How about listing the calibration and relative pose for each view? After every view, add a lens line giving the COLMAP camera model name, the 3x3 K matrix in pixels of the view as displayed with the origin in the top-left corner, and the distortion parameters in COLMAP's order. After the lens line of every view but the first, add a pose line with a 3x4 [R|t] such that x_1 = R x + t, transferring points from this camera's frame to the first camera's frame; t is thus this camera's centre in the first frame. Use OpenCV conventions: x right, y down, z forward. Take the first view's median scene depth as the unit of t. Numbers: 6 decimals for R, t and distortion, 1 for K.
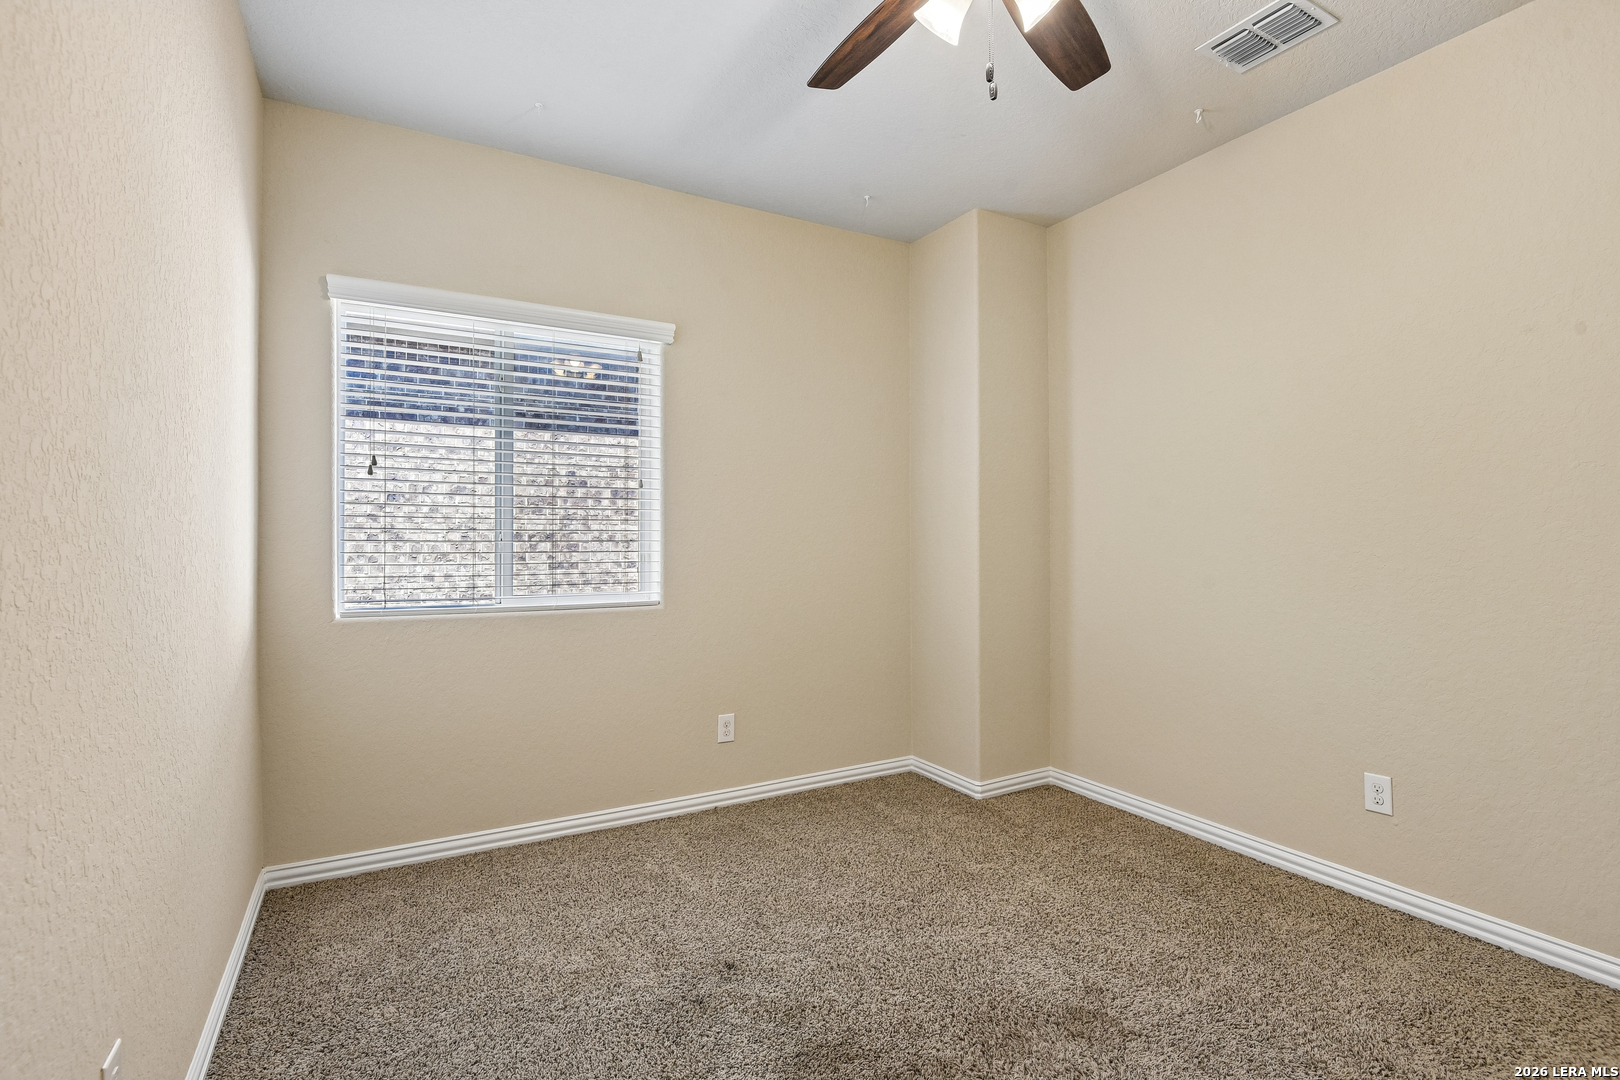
lens RADIAL K [[752.5, 0, 798.6], [0, 752.5, 534.2], [0, 0, 1]] dist [-0.003963, -0.008960]
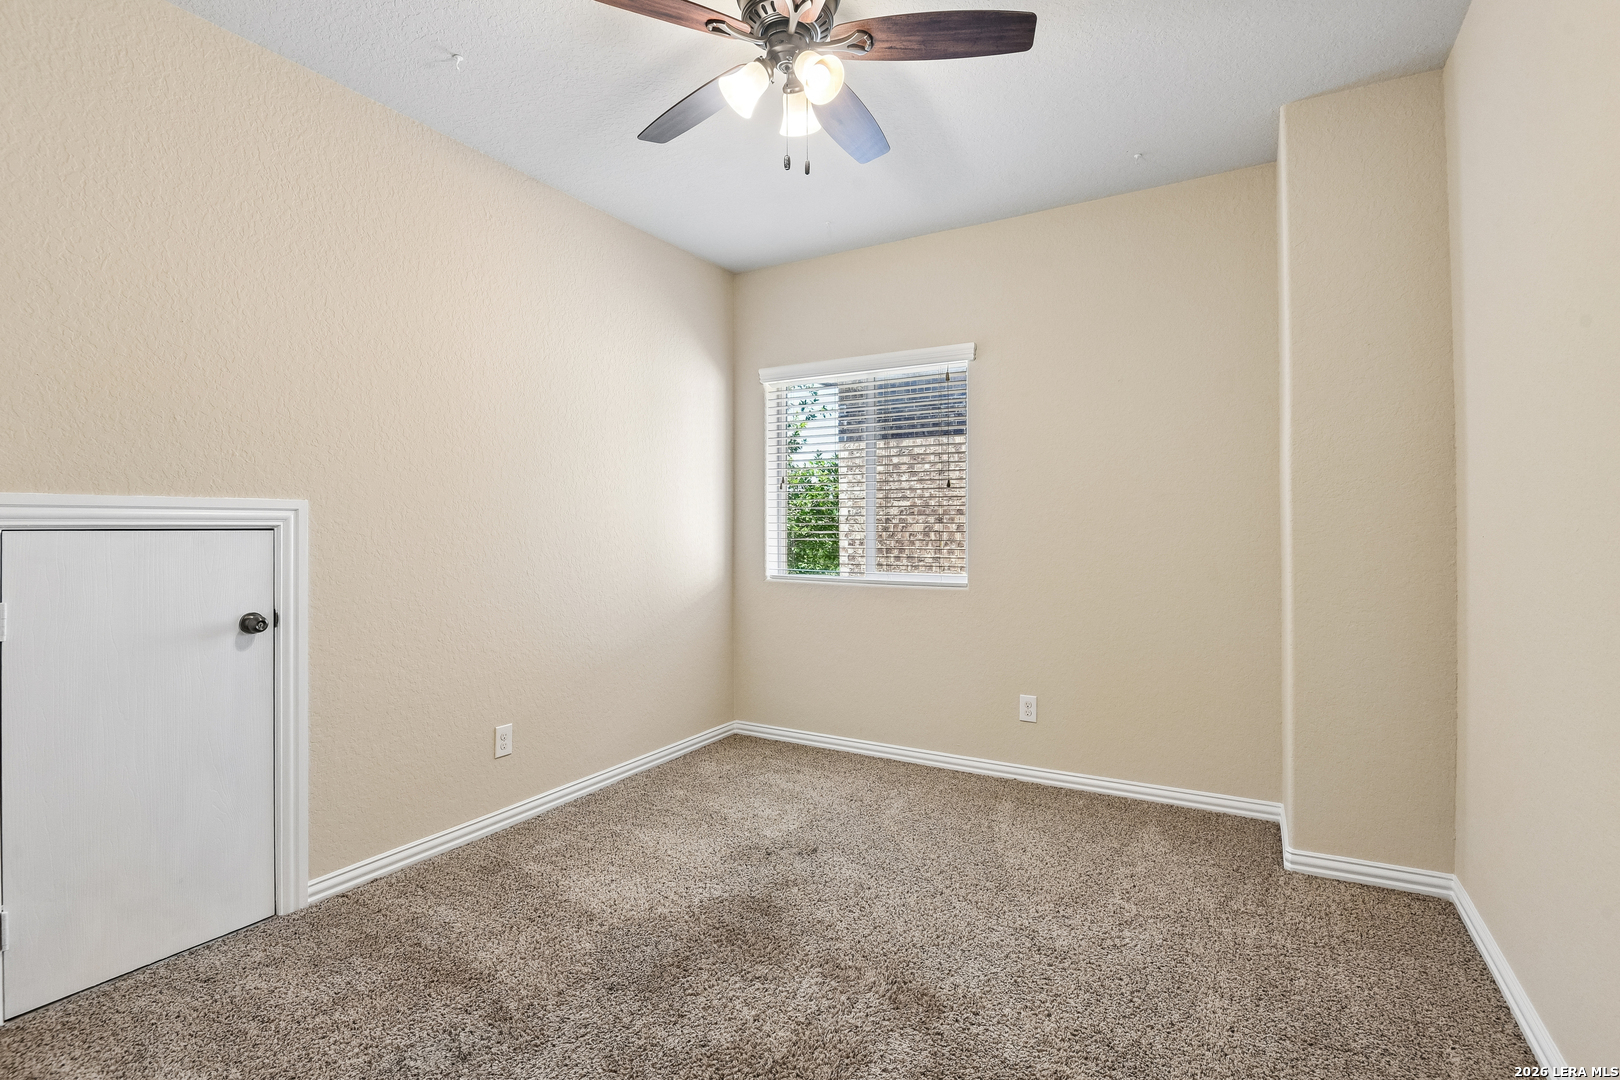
lens RADIAL K [[757.2, 0, 812.5], [0, 757.2, 514.6], [0, 0, 1]] dist [-0.000910, -0.009356]
pose [[0.514598, -0.014927, -0.857302, 0.704112], [0.004799, 0.999883, -0.014529, -0.001681], [0.857418, 0.003362, 0.514609, 0.199419]]
